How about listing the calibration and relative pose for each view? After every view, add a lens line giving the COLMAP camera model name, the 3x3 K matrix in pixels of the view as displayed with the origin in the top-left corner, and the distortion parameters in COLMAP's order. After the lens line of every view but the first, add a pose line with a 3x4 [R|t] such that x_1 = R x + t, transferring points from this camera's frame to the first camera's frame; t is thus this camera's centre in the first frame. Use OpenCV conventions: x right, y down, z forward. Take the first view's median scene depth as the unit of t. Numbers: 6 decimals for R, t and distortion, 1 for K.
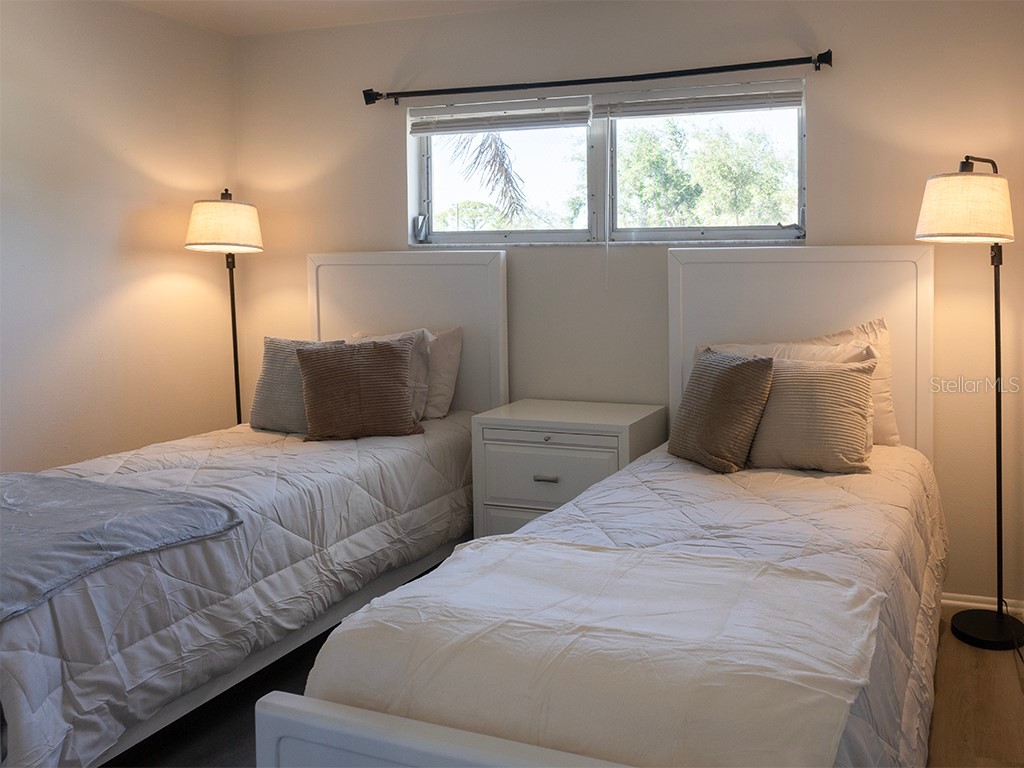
lens RADIAL K [[760.3, 0, 512.9], [0, 760.3, 388.7], [0, 0, 1]] dist [0.011764, -0.001370]
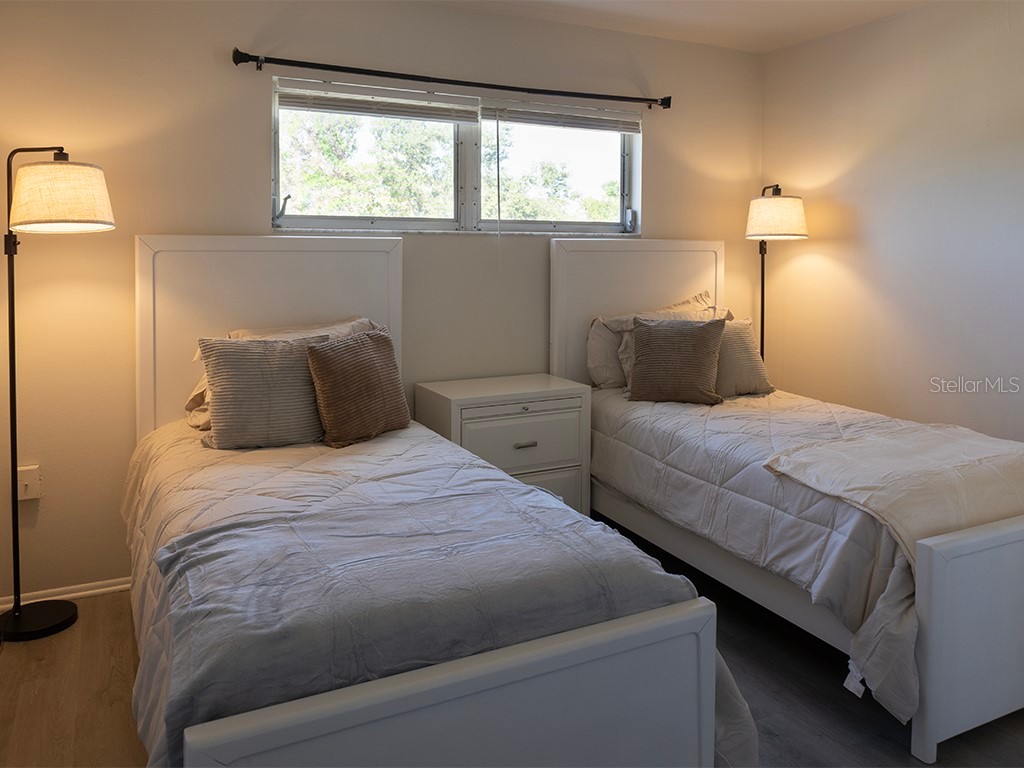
lens RADIAL K [[760.3, 0, 515.0], [0, 760.3, 380.2], [0, 0, 1]] dist [0.011764, -0.001370]
pose [[0.716019, -0.110423, 0.689292, -0.646953], [0.108140, 0.993036, 0.046749, -0.025612], [-0.689654, 0.041067, 0.722974, 0.182147]]
